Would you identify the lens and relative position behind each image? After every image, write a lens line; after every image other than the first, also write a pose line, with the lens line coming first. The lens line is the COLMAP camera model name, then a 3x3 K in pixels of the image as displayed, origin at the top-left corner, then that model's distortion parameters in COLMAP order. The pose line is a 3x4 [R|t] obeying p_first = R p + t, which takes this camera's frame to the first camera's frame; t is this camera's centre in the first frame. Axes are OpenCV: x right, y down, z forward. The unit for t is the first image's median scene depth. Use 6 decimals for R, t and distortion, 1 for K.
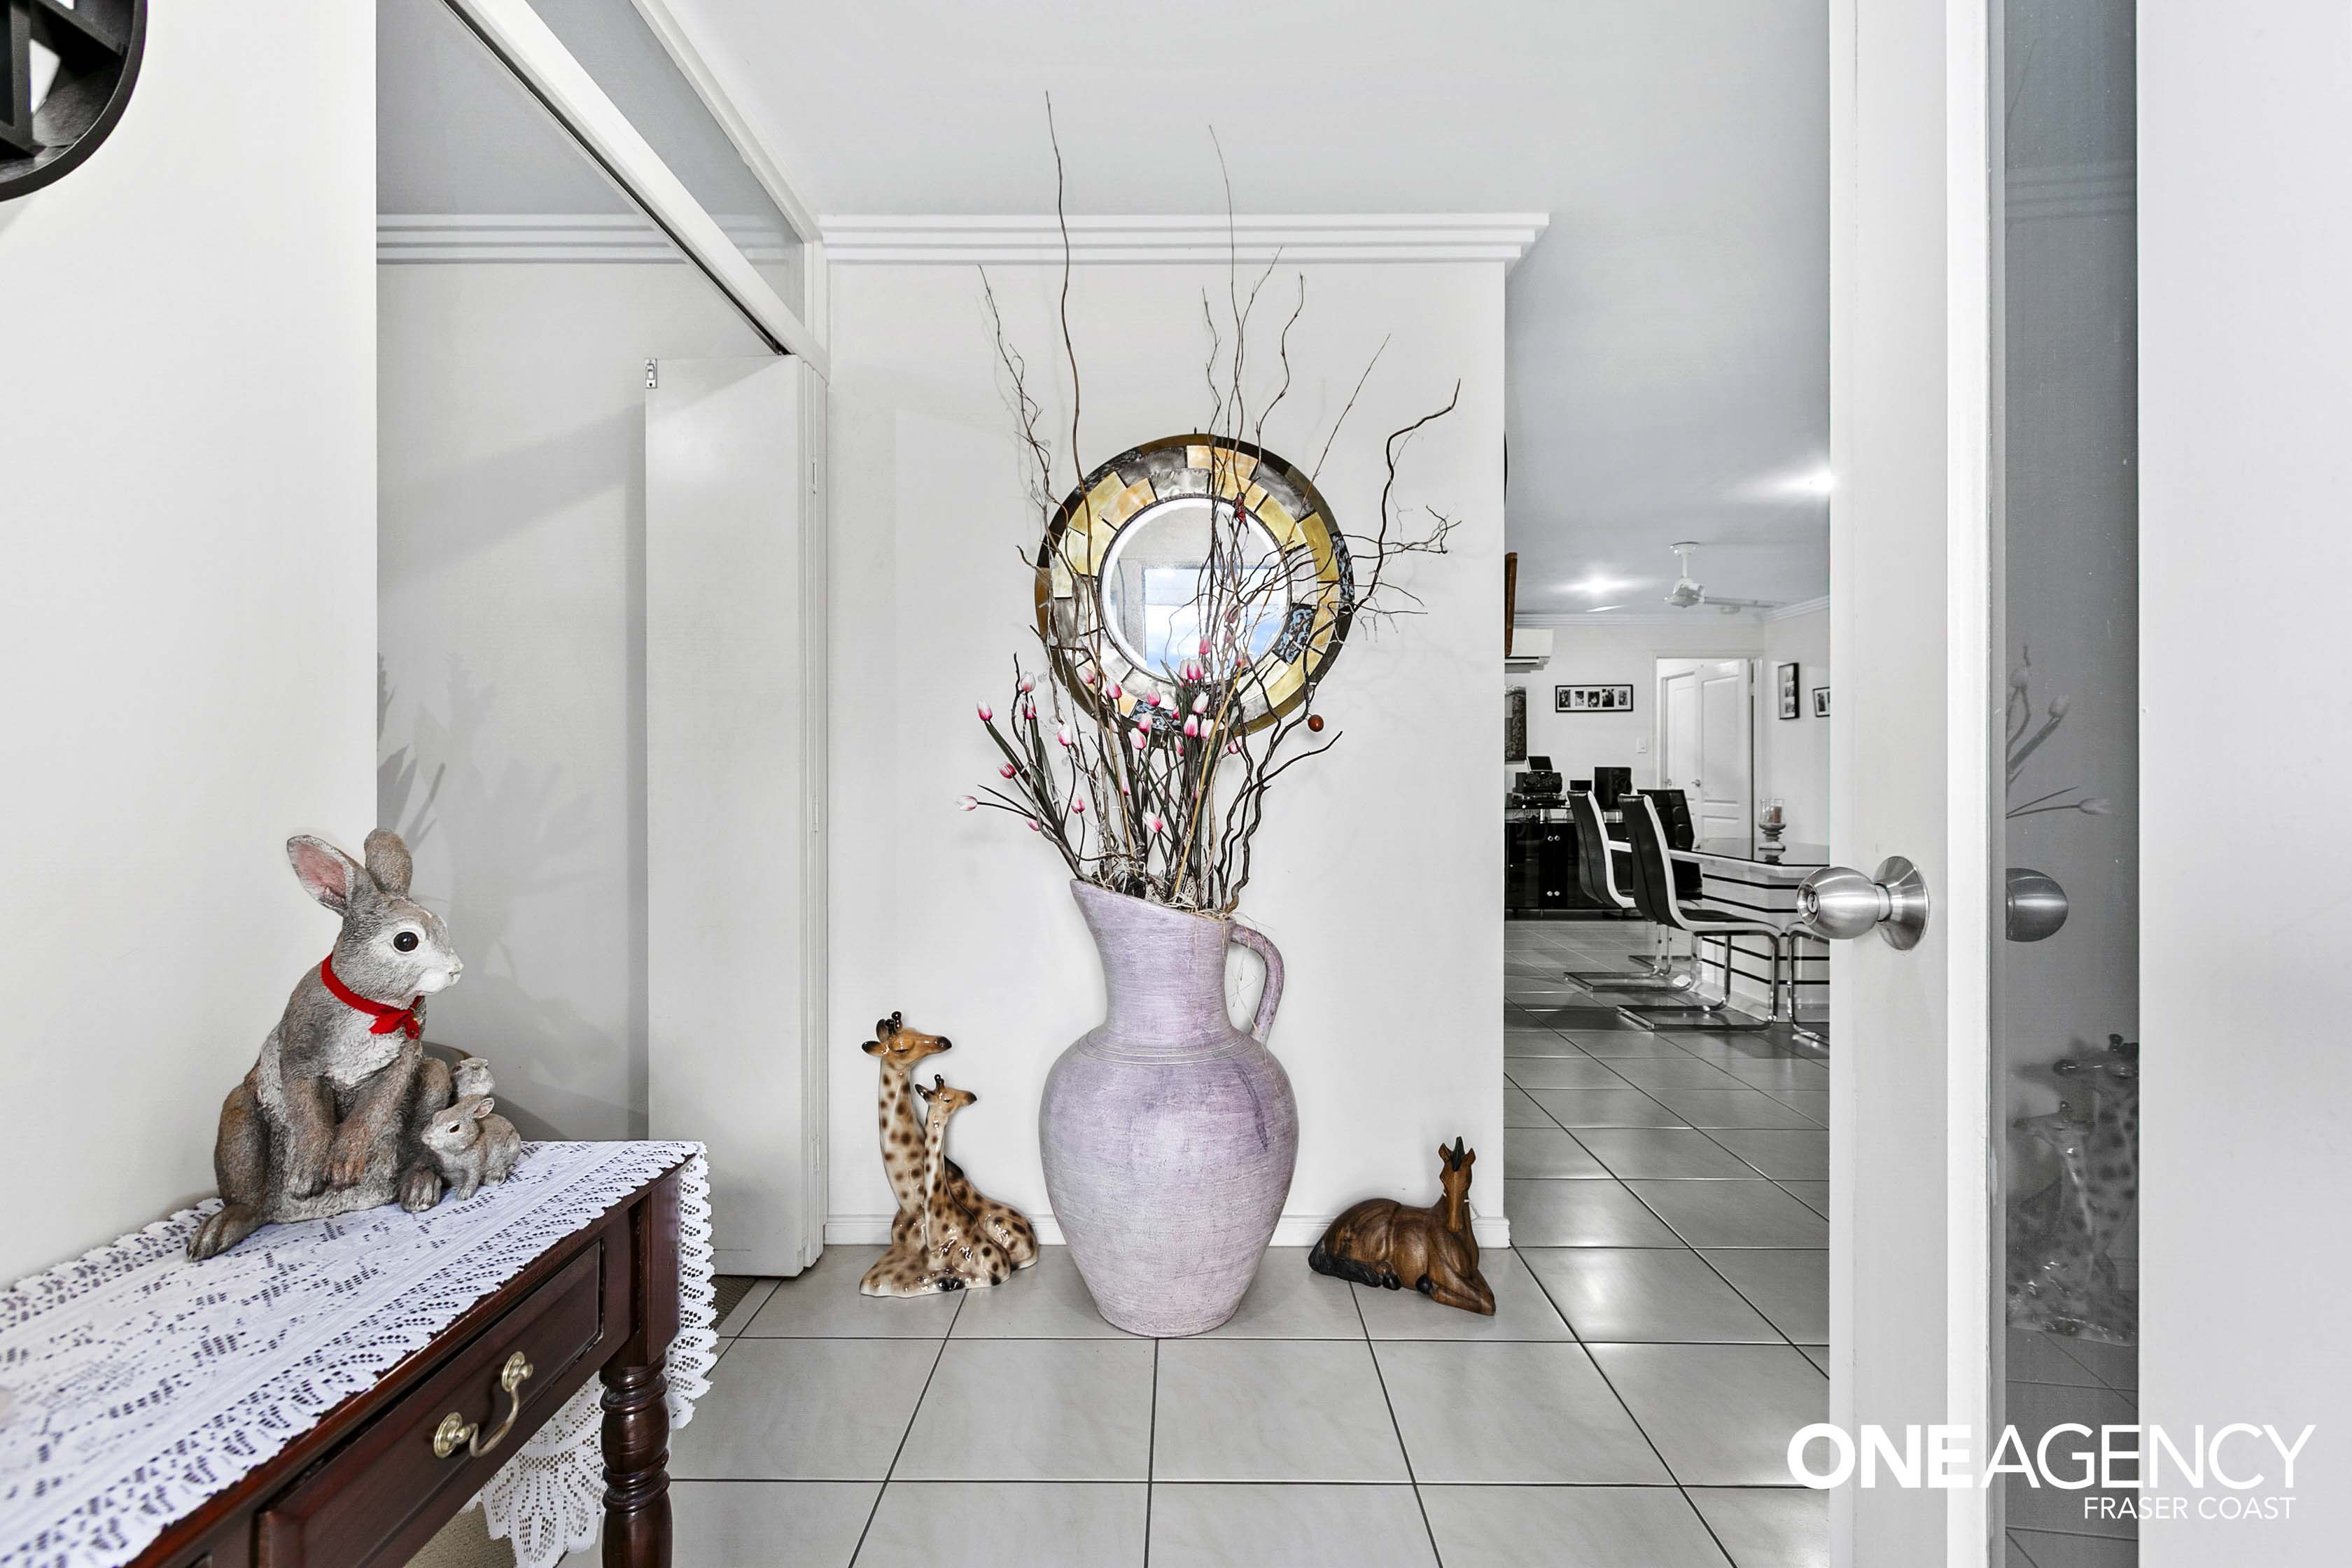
lens RADIAL K [[1065.5, 0, 1167.2], [0, 1065.5, 770.6], [0, 0, 1]] dist [-0.000564, -0.000020]
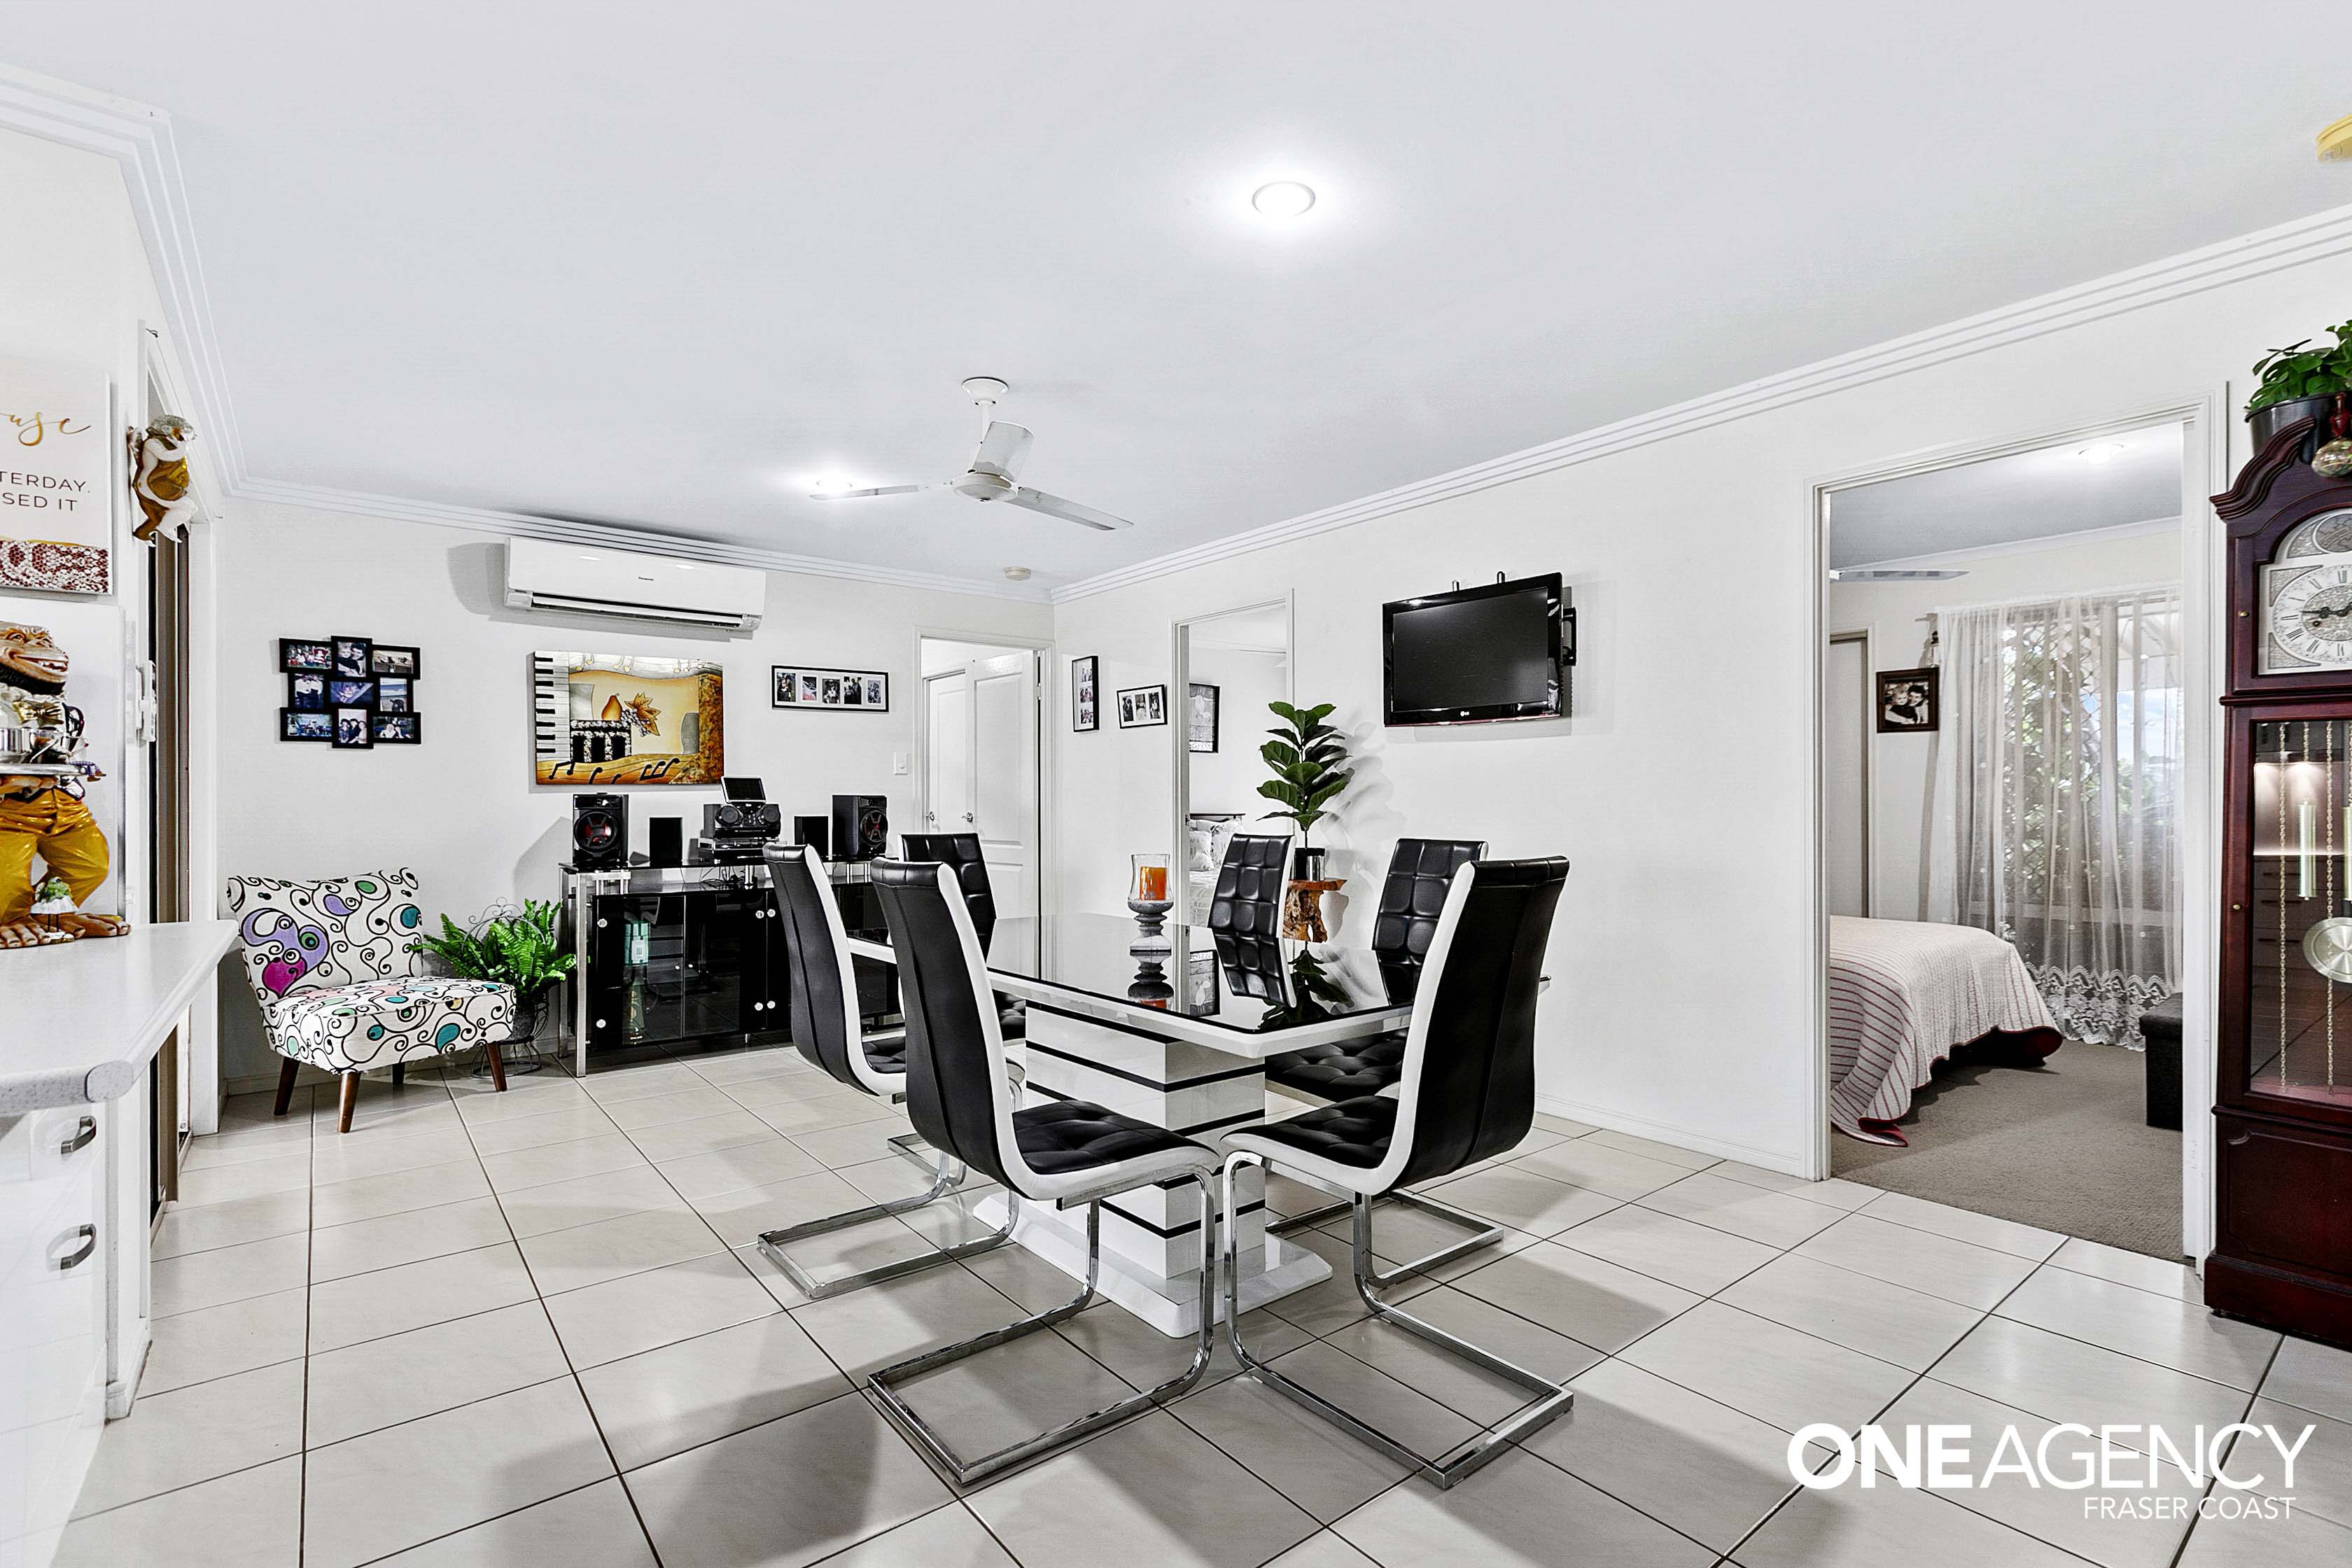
lens RADIAL K [[1065.5, 0, 1174.0], [0, 1065.5, 801.0], [0, 0, 1]] dist [-0.000564, -0.000020]
pose [[0.776523, -0.002212, 0.630086, 0.157001], [0.001983, 0.999997, 0.001066, -0.000129], [-0.630086, 0.000422, 0.776525, 0.373135]]
